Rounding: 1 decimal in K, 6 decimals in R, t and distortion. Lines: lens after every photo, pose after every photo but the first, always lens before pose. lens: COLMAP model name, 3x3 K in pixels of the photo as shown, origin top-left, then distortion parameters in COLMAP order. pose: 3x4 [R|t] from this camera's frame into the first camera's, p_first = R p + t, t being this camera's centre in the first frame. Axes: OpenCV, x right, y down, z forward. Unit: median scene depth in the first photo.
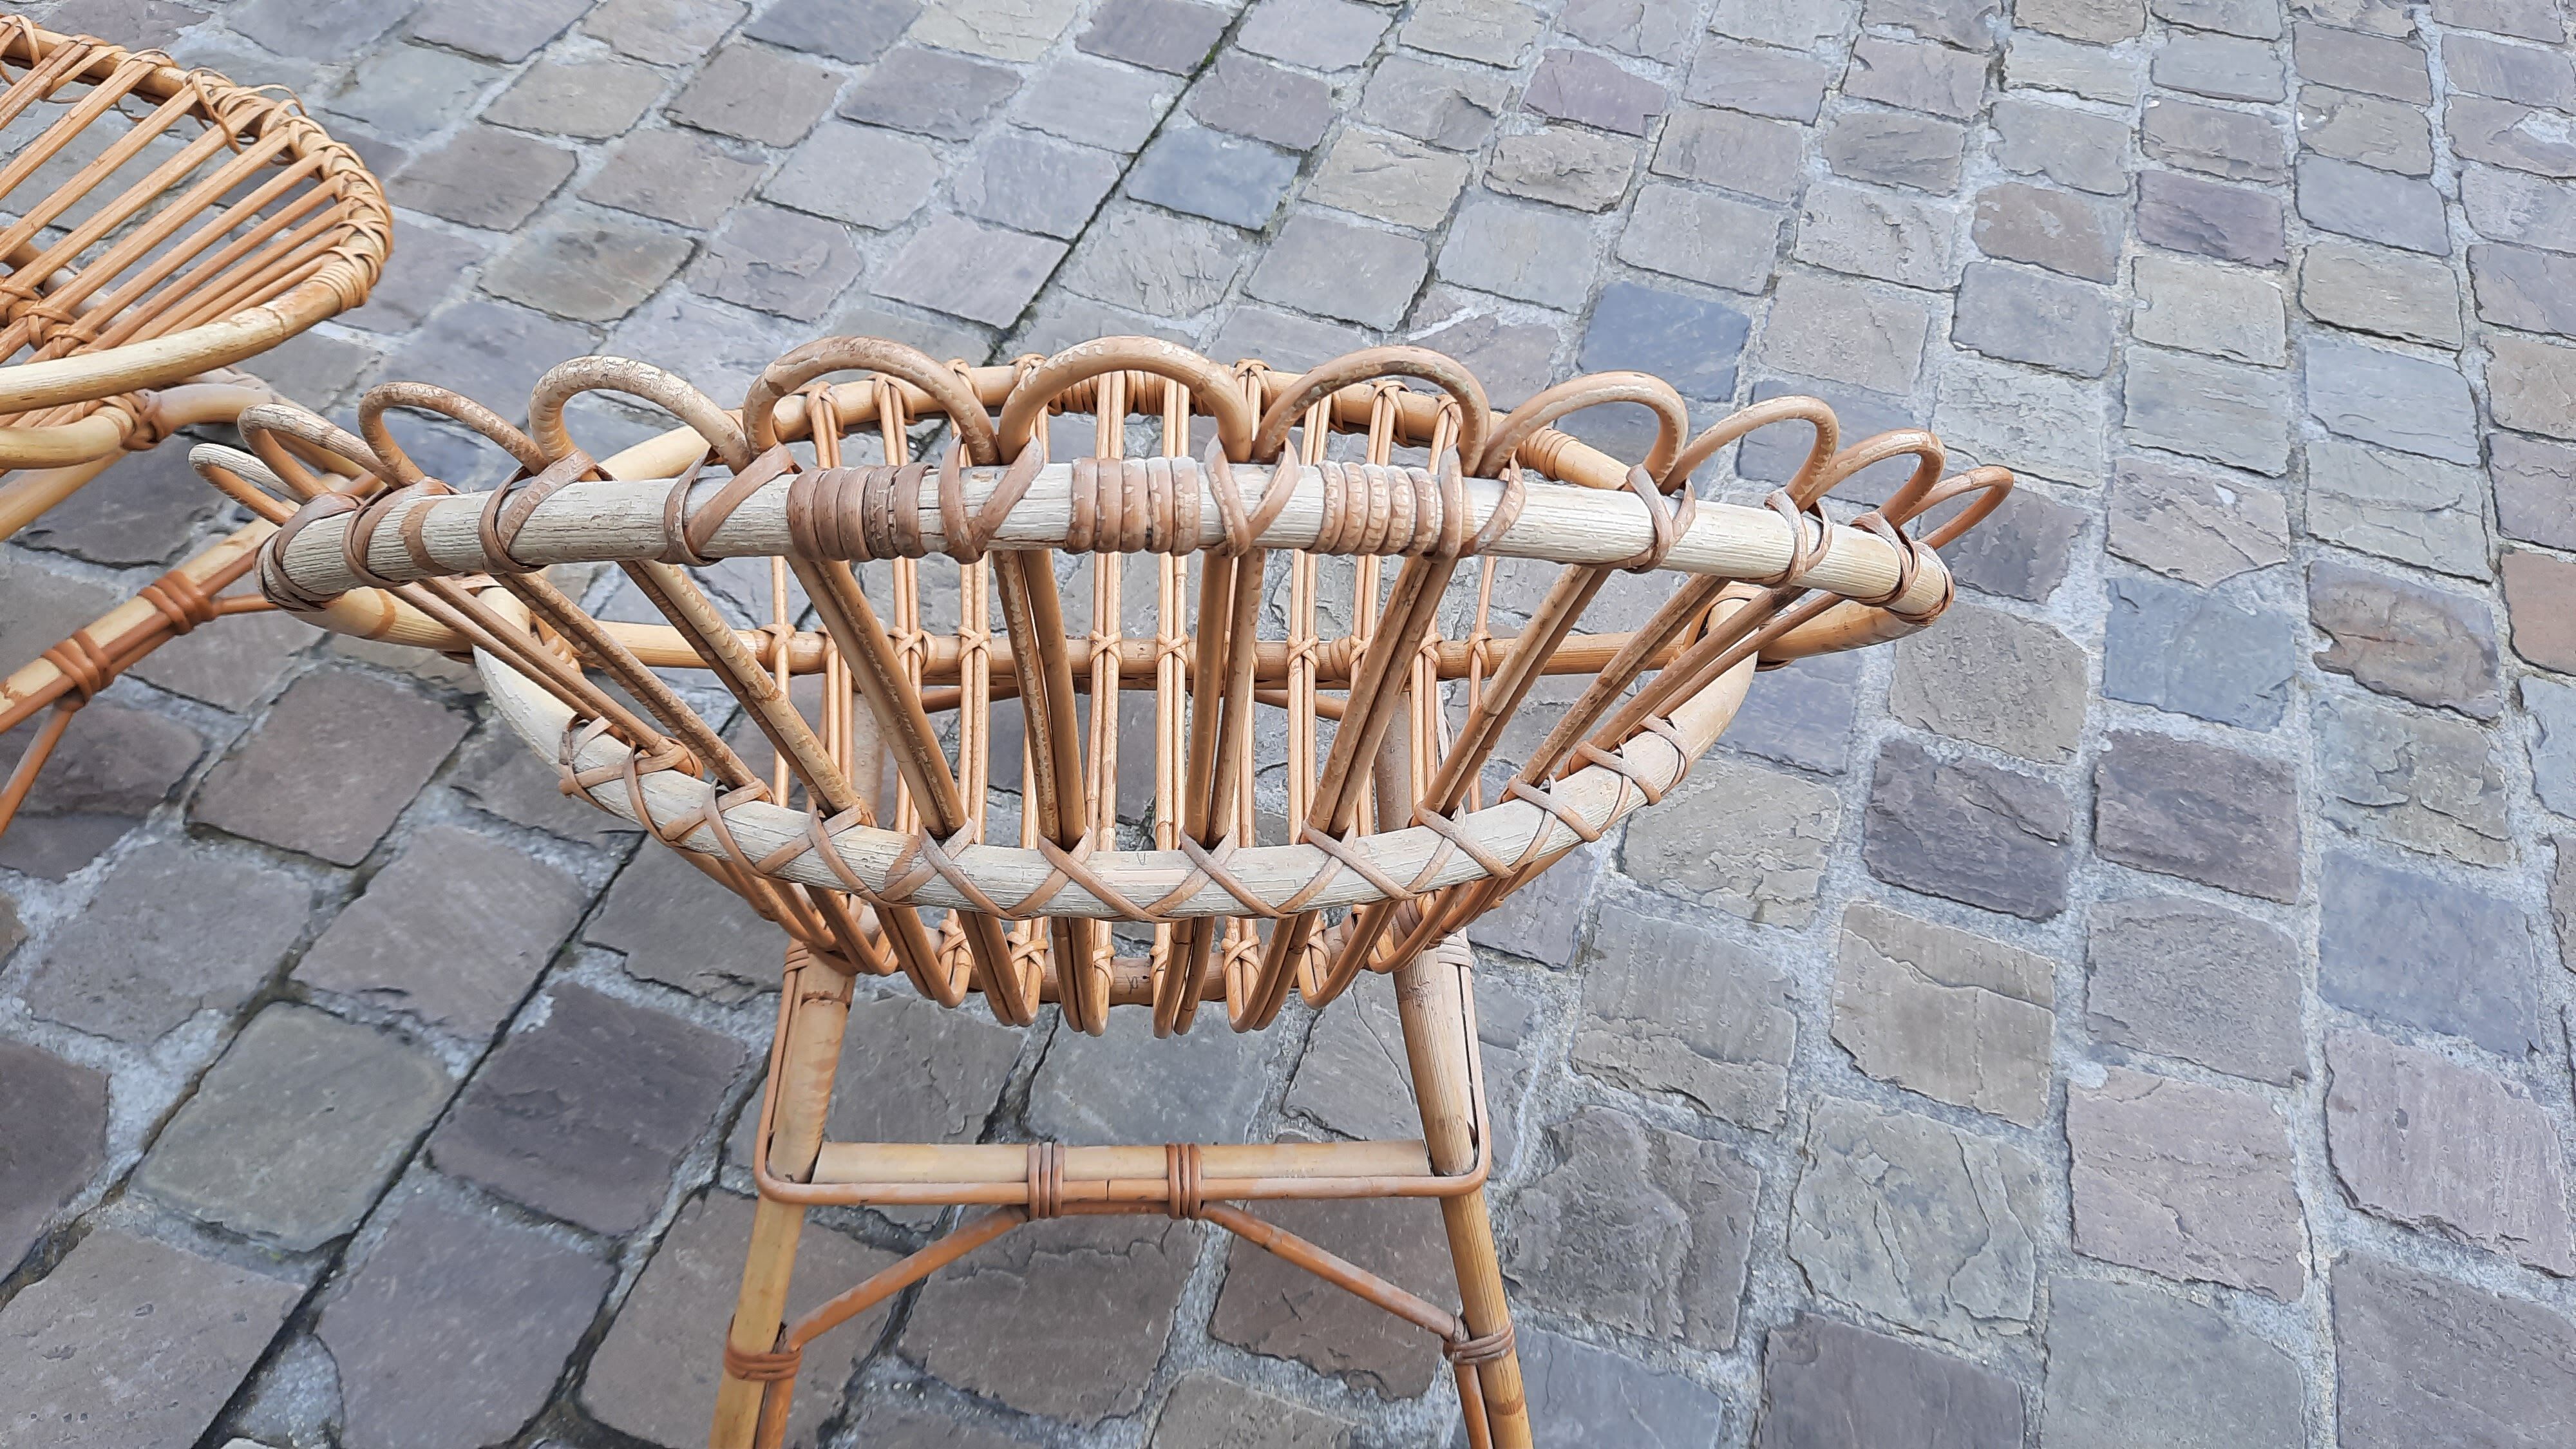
lens RADIAL K [[1873.1, 0, 1289.3], [0, 1873.1, 720.0], [0, 0, 1]] dist [0.050613, -0.052005]
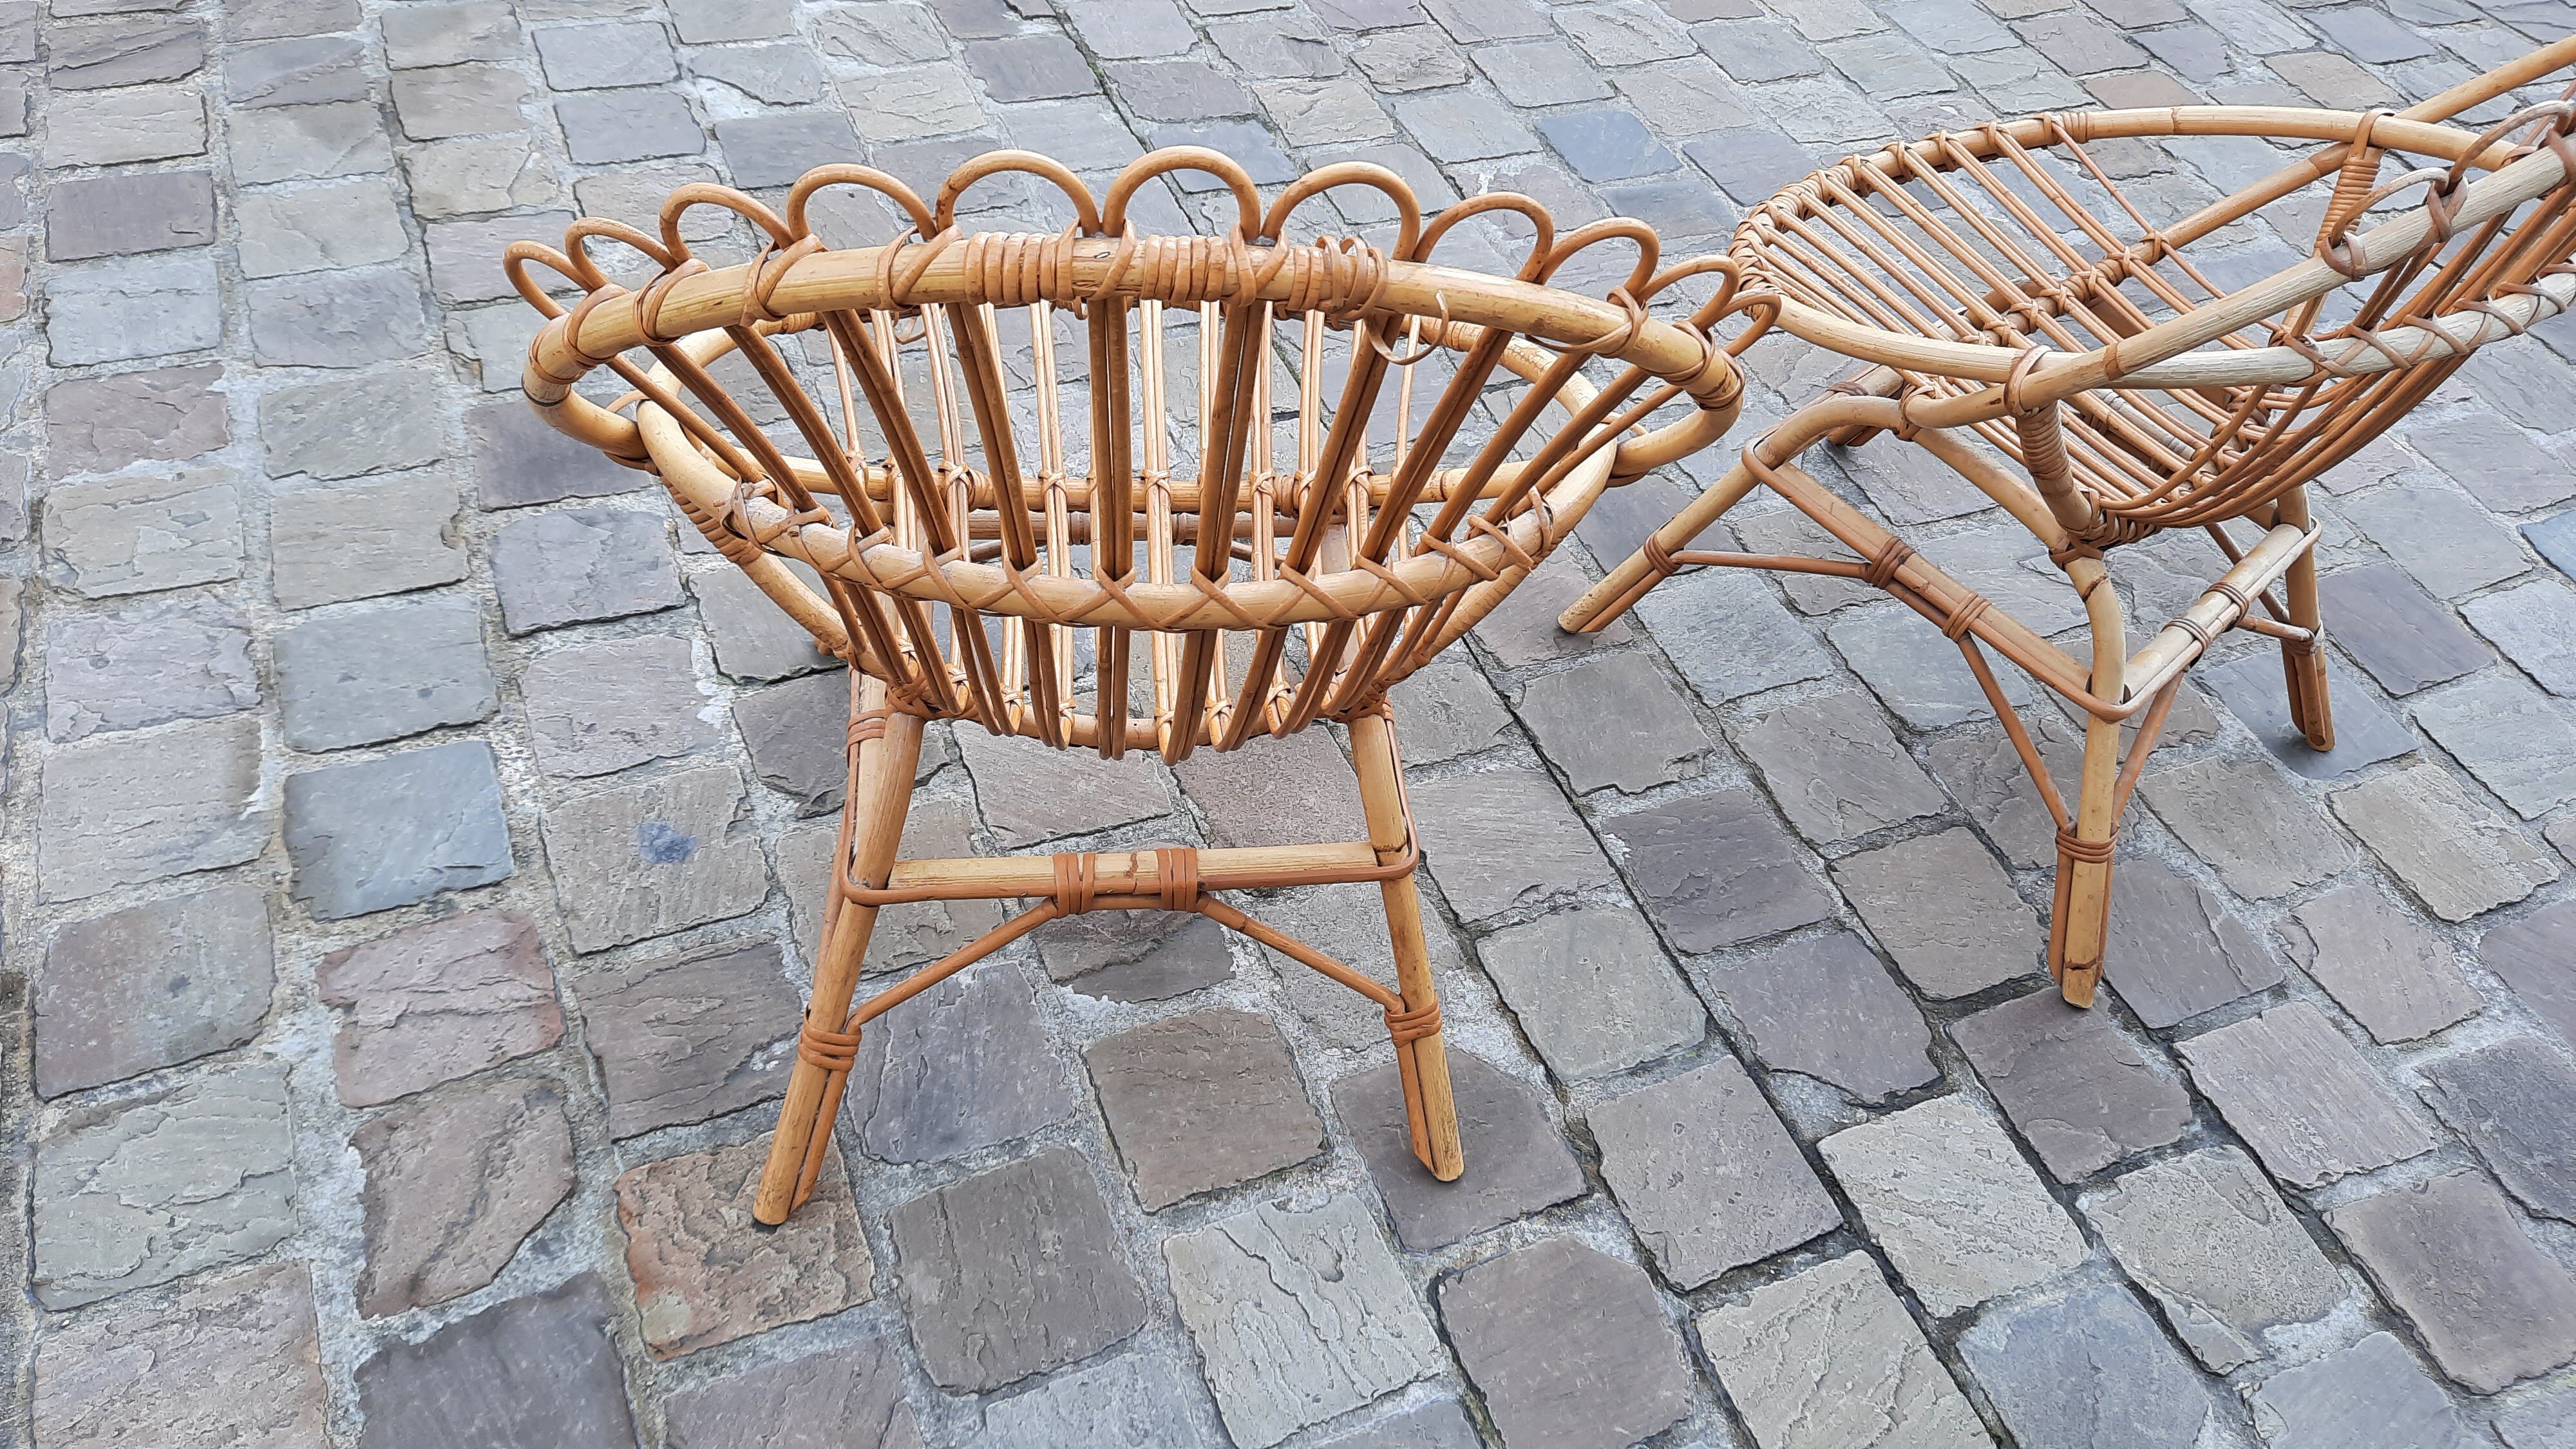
lens RADIAL K [[1873.1, 0, 1288.0], [0, 1873.1, 724.2], [0, 0, 1]] dist [0.050613, -0.052005]
pose [[0.750189, -0.465812, 0.469292, -1.094534], [0.457284, 0.878132, 0.140625, -0.189376], [-0.477605, 0.109104, 0.871774, 0.006385]]
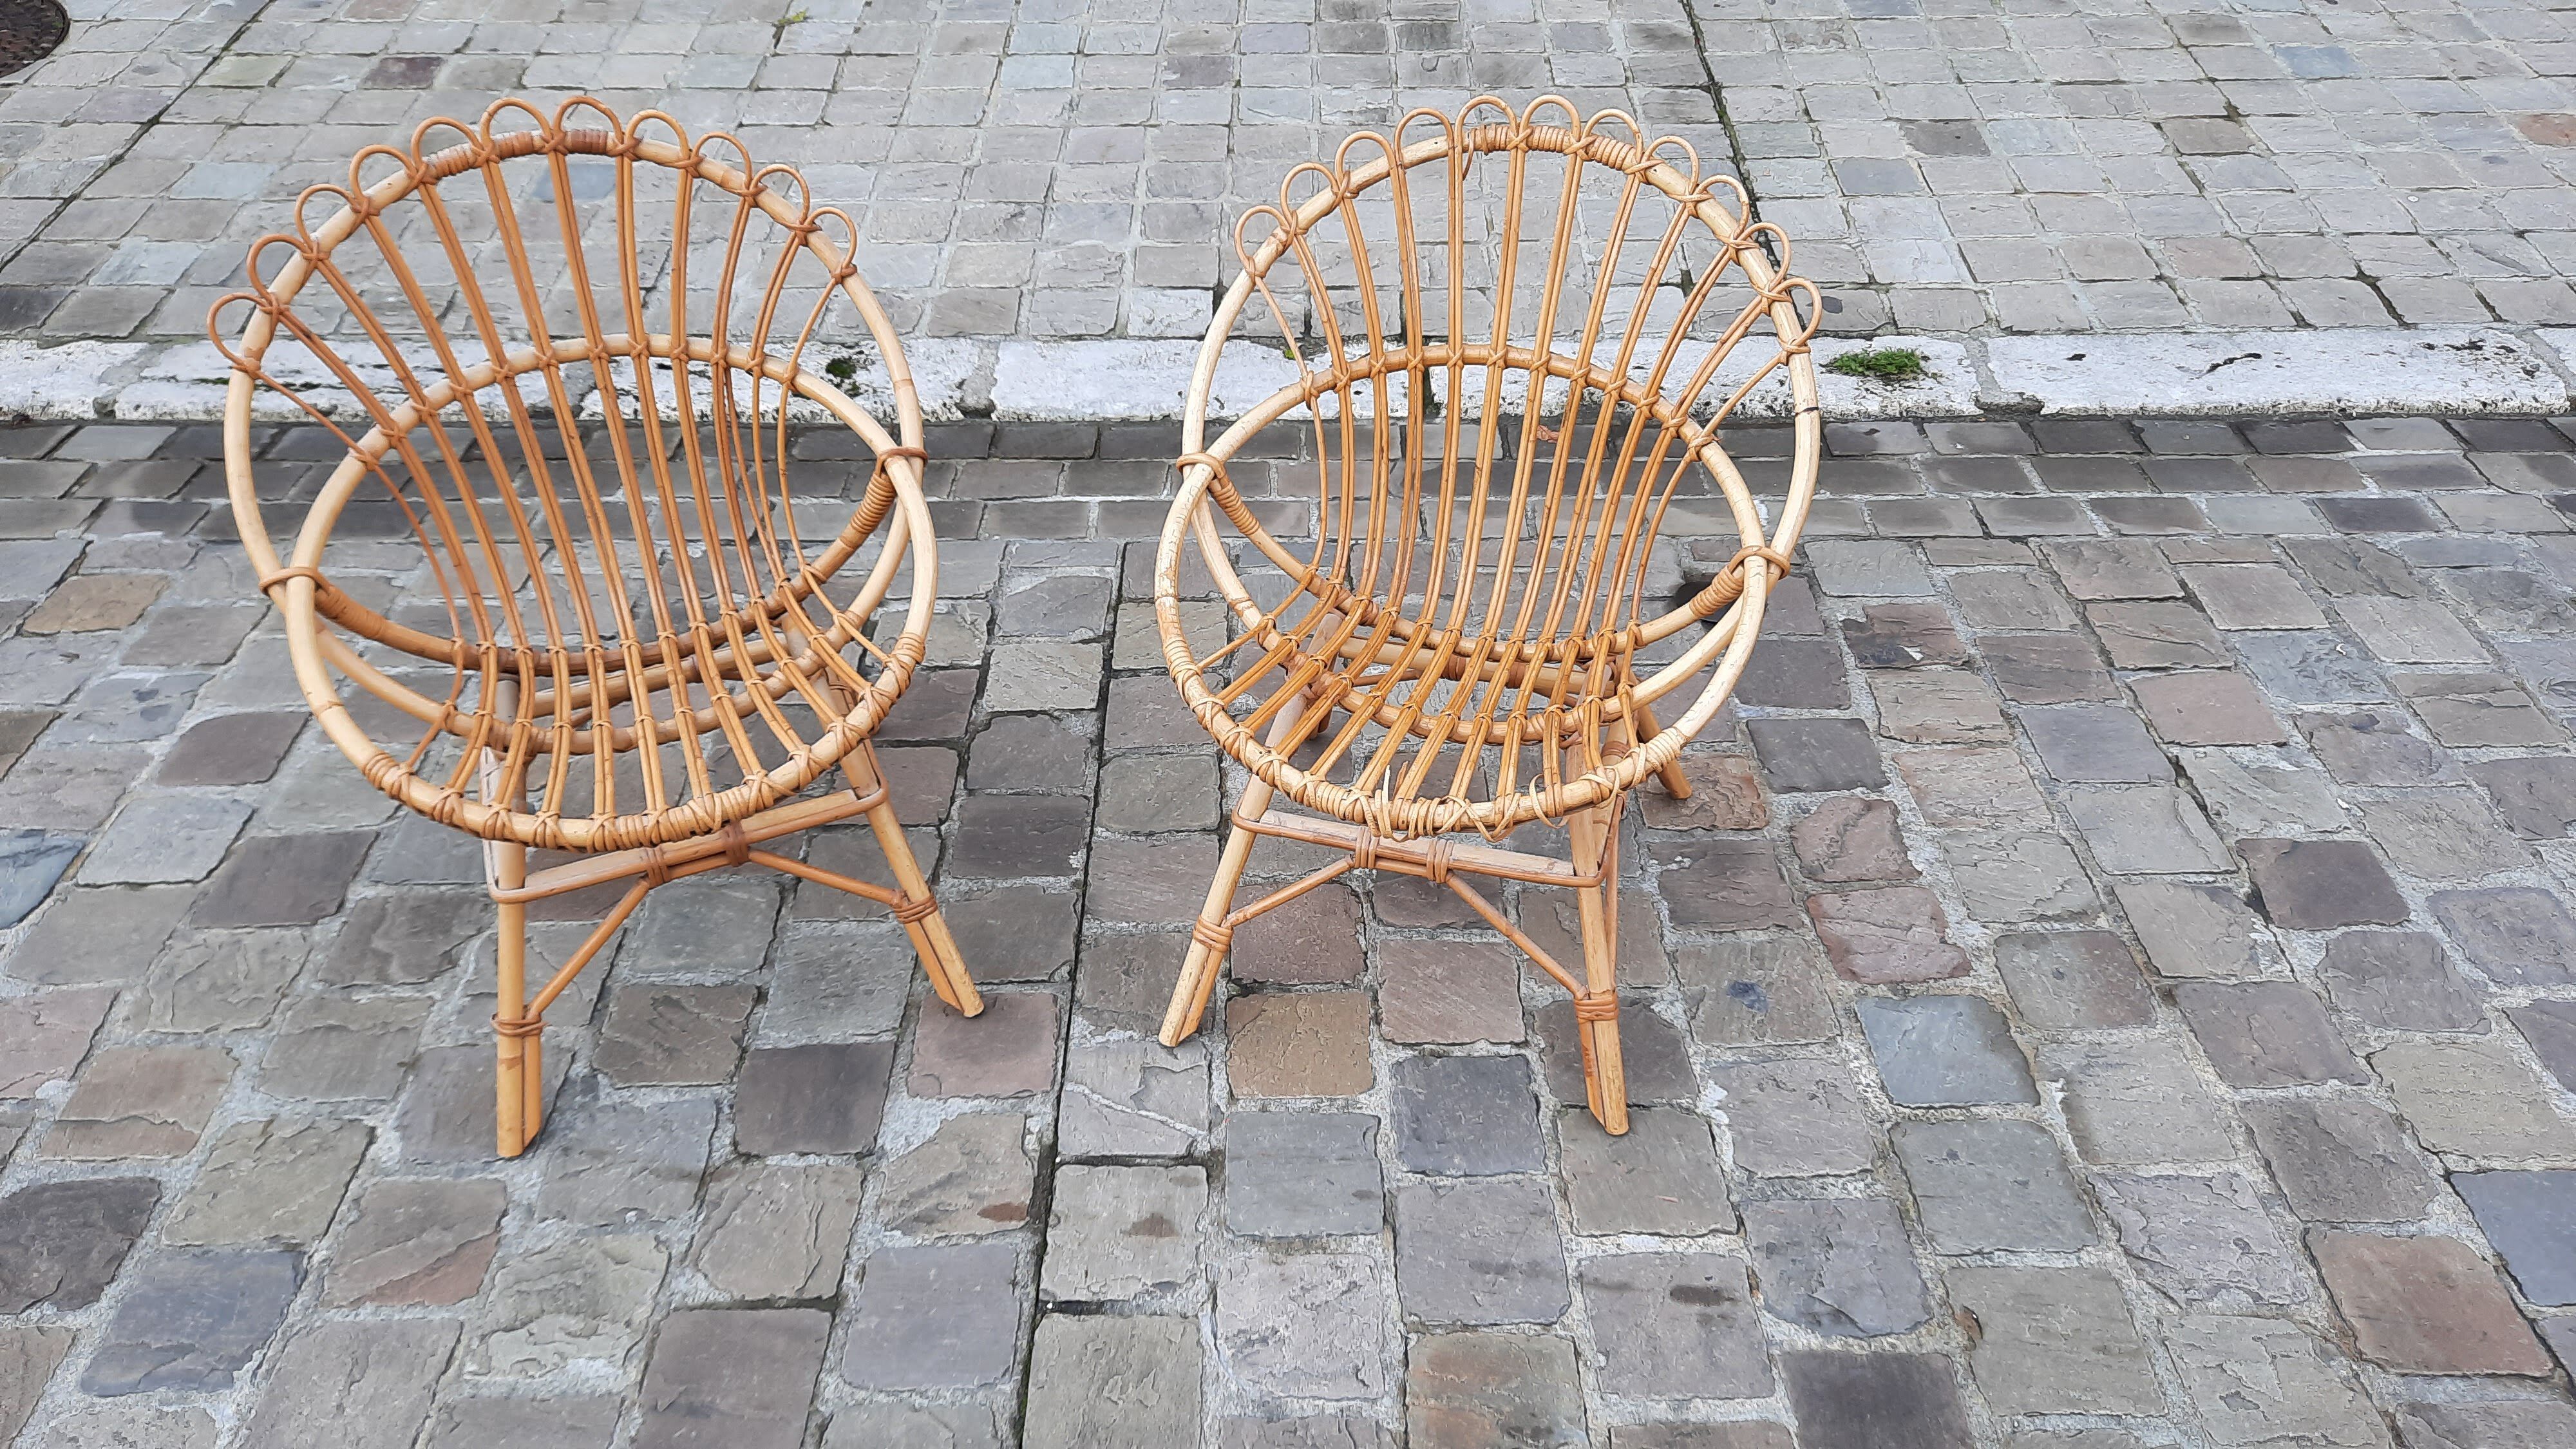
lens RADIAL K [[1873.1, 0, 1291.9], [0, 1873.1, 714.5], [0, 0, 1]] dist [0.050613, -0.052005]
pose [[-0.941420, 0.153407, -0.300324, -0.085508], [-0.285762, 0.110008, 0.951966, -1.539537], [0.179076, 0.982021, -0.059726, 0.991969]]
